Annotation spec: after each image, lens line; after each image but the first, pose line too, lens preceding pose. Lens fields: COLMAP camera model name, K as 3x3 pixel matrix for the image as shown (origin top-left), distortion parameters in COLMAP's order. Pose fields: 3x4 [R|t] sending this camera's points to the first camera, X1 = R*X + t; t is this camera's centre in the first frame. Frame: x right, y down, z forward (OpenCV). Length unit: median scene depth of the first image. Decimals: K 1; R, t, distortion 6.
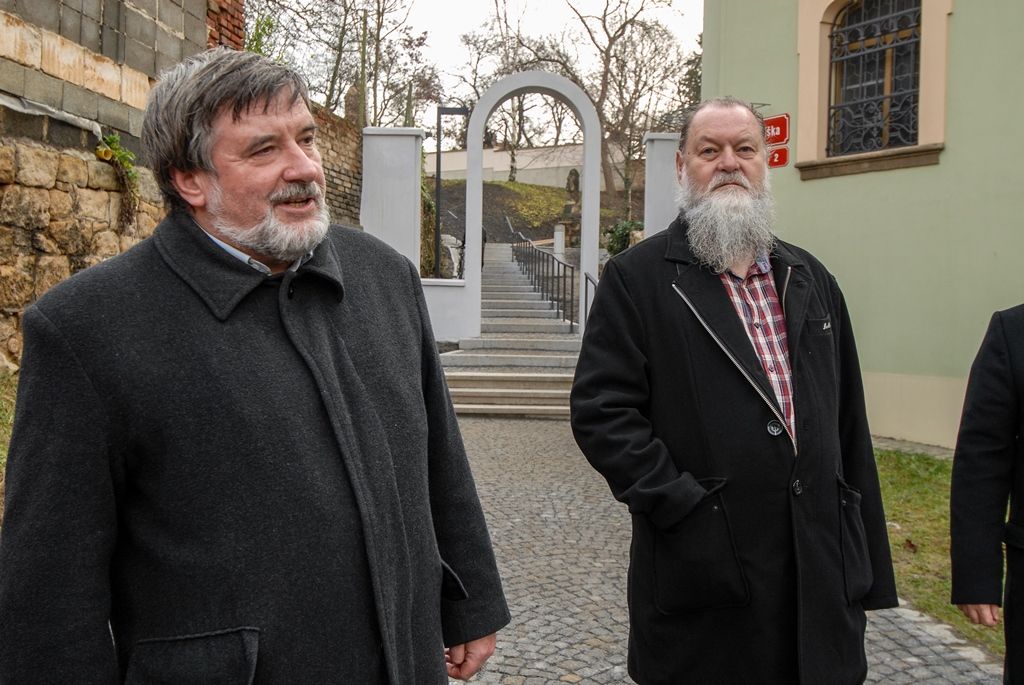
lens RADIAL K [[1010.7, 0, 515.4], [0, 1010.7, 340.3], [0, 0, 1]] dist [0.002616, -0.006426]
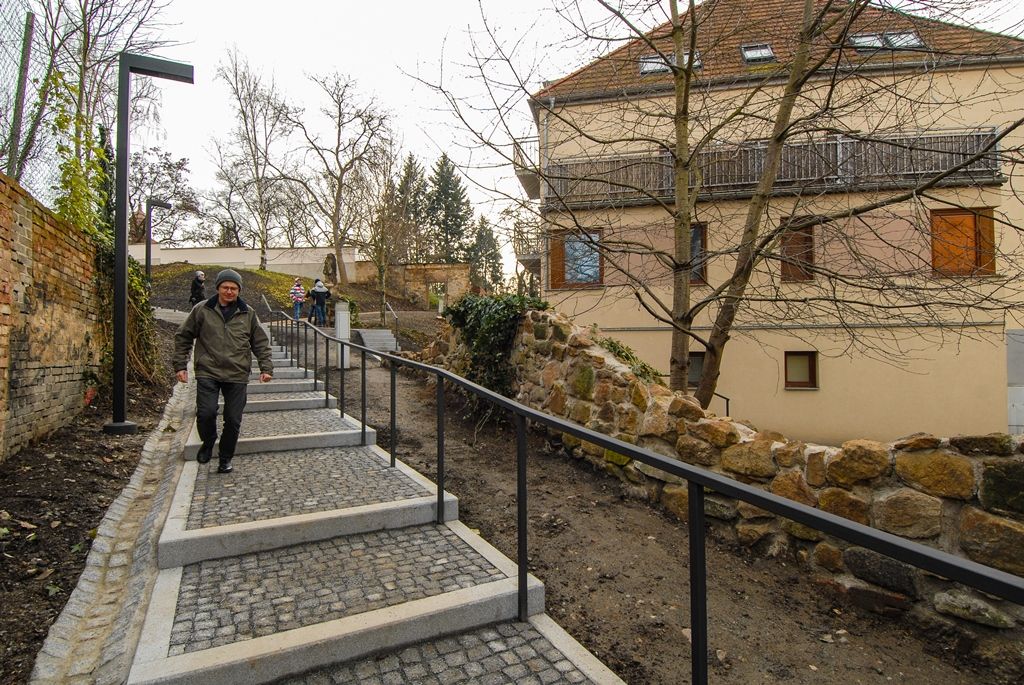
lens RADIAL K [[526.9, 0, 512.0], [0, 526.9, 342.5], [0, 0, 1]] dist [0.051486, -0.055182]
pose [[0.902949, -0.011367, 0.429598, -0.041002], [0.034172, 0.998384, -0.045406, -0.154656], [-0.428387, 0.055679, 0.901878, 1.488213]]
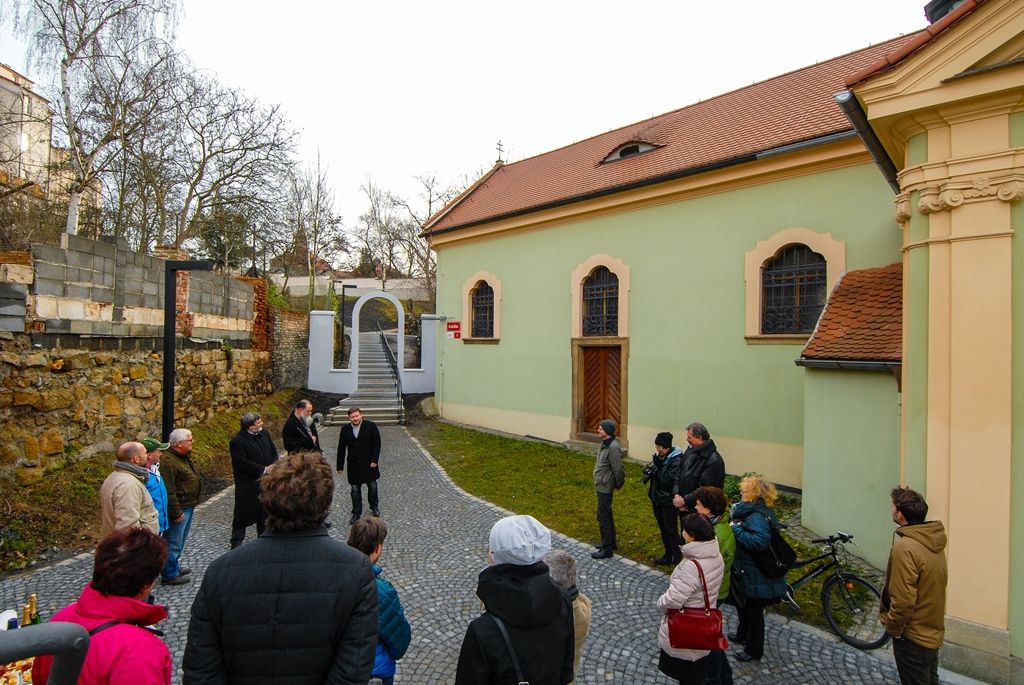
lens RADIAL K [[526.9, 0, 512.0], [0, 526.9, 342.5], [0, 0, 1]] dist [0.051486, -0.055182]
pose [[0.975085, 0.000331, 0.221830, 0.068670], [0.008917, 0.999132, -0.040688, -0.093427], [-0.221651, 0.041652, 0.974236, -0.573106]]
